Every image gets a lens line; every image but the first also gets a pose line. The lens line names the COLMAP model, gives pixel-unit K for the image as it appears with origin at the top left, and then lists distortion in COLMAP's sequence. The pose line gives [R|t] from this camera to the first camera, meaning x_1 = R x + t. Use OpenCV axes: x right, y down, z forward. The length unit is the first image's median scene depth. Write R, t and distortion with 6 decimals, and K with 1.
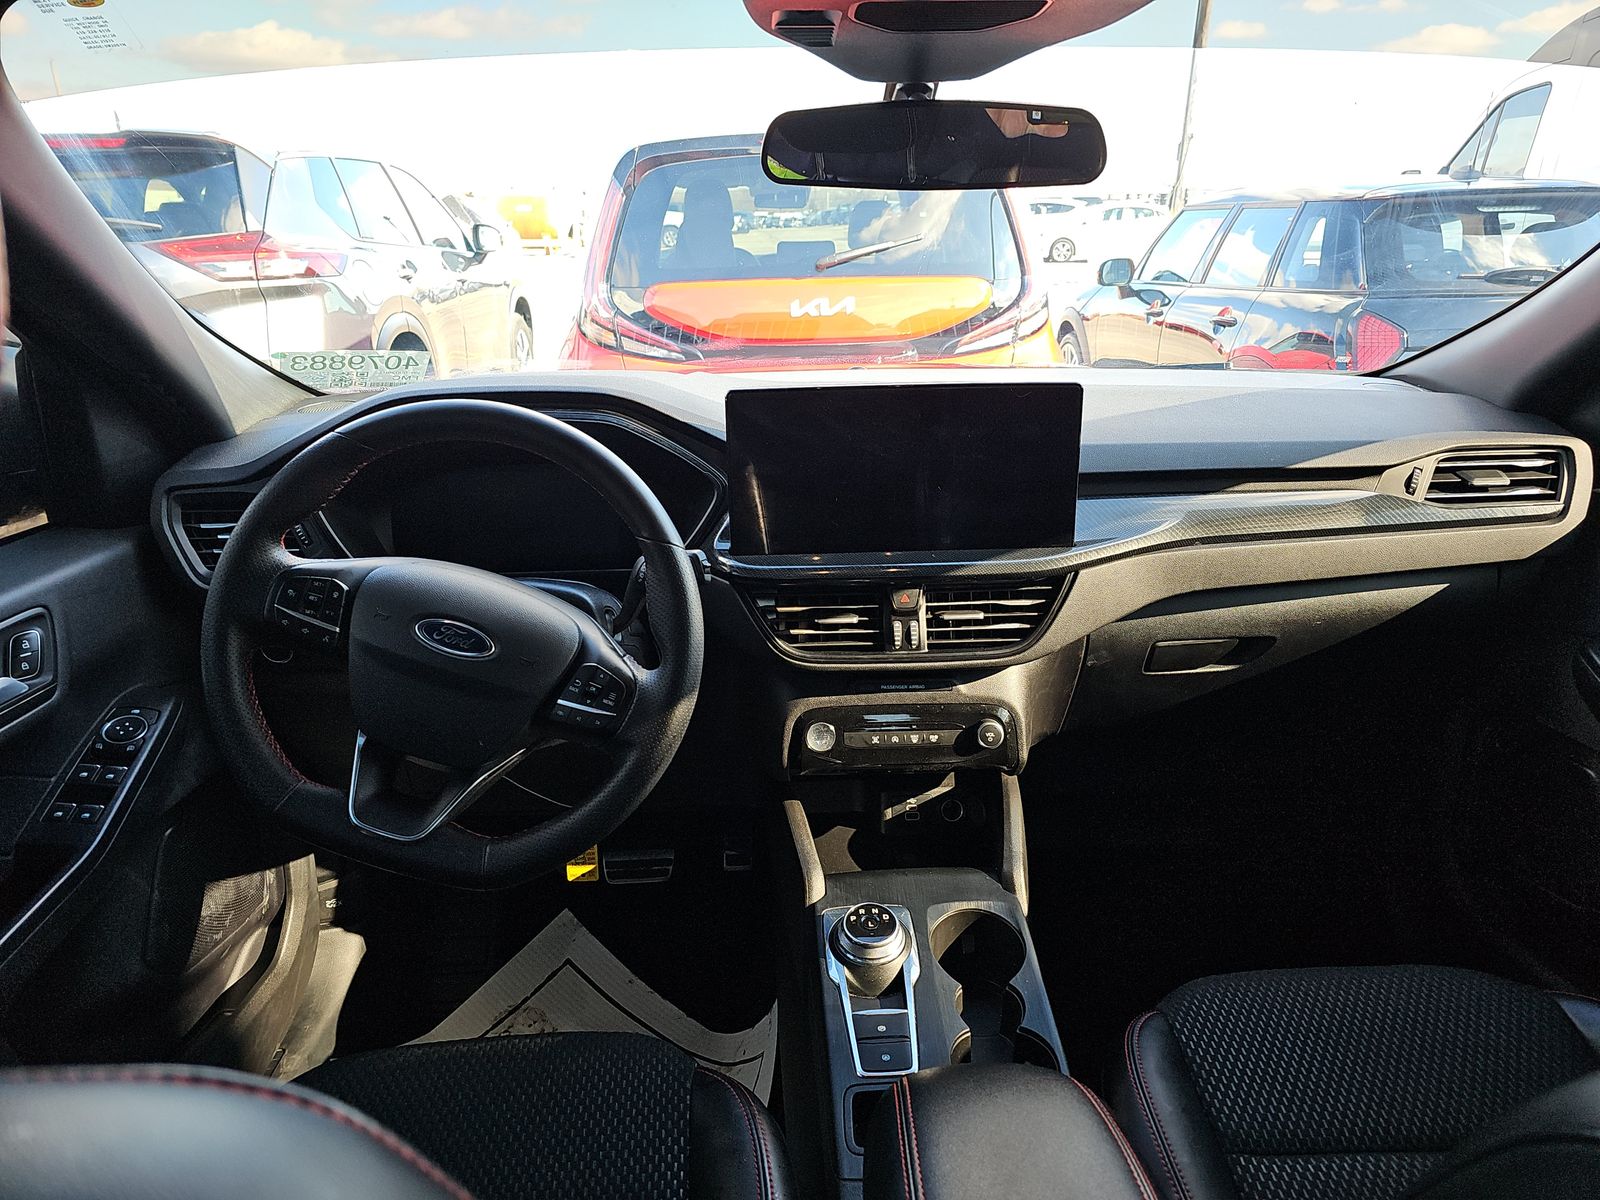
lens RADIAL K [[1074.7, 0, 813.9], [0, 1074.7, 586.0], [0, 0, 1]] dist [0.028983, -0.001559]
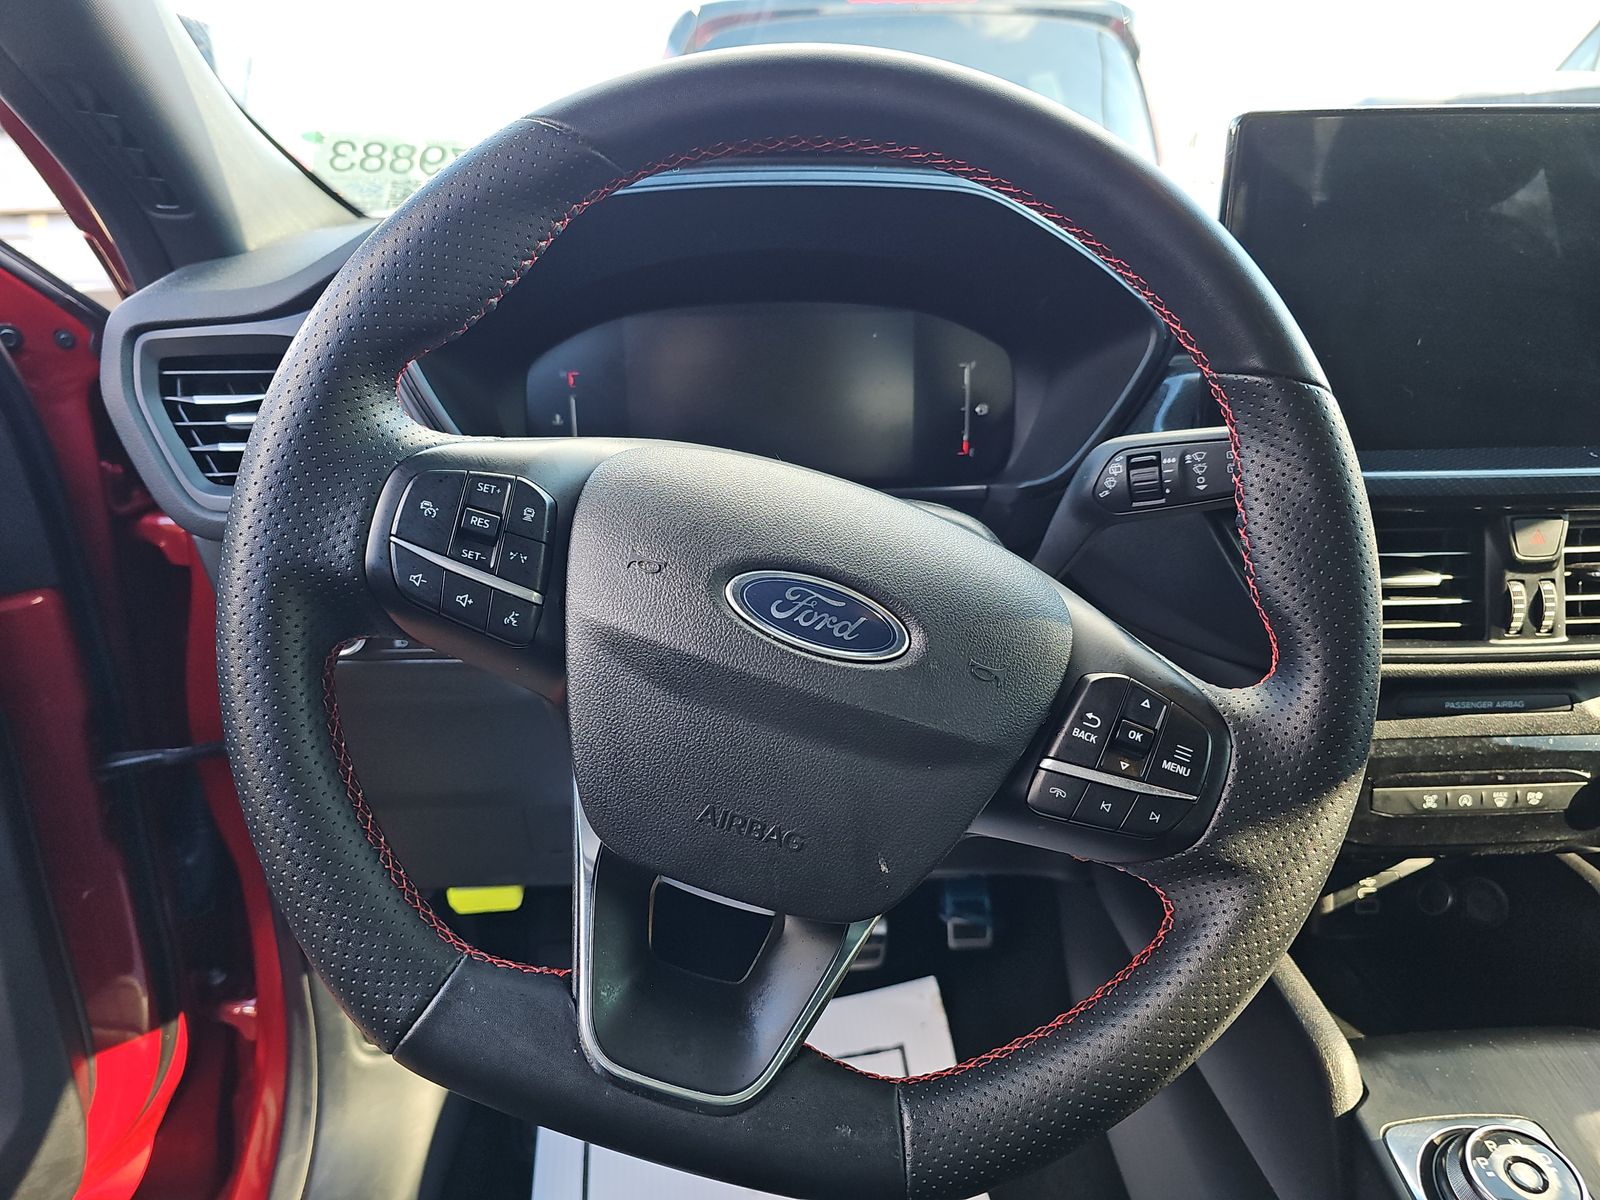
lens RADIAL K [[1074.7, 0, 787.9], [0, 1074.7, 615.4], [0, 0, 1]] dist [0.028983, -0.001559]
pose [[0.999996, -0.001669, -0.002373, -0.274830], [0.001789, 0.998678, 0.051368, 0.021163], [0.002284, -0.051372, 0.998677, 0.468229]]
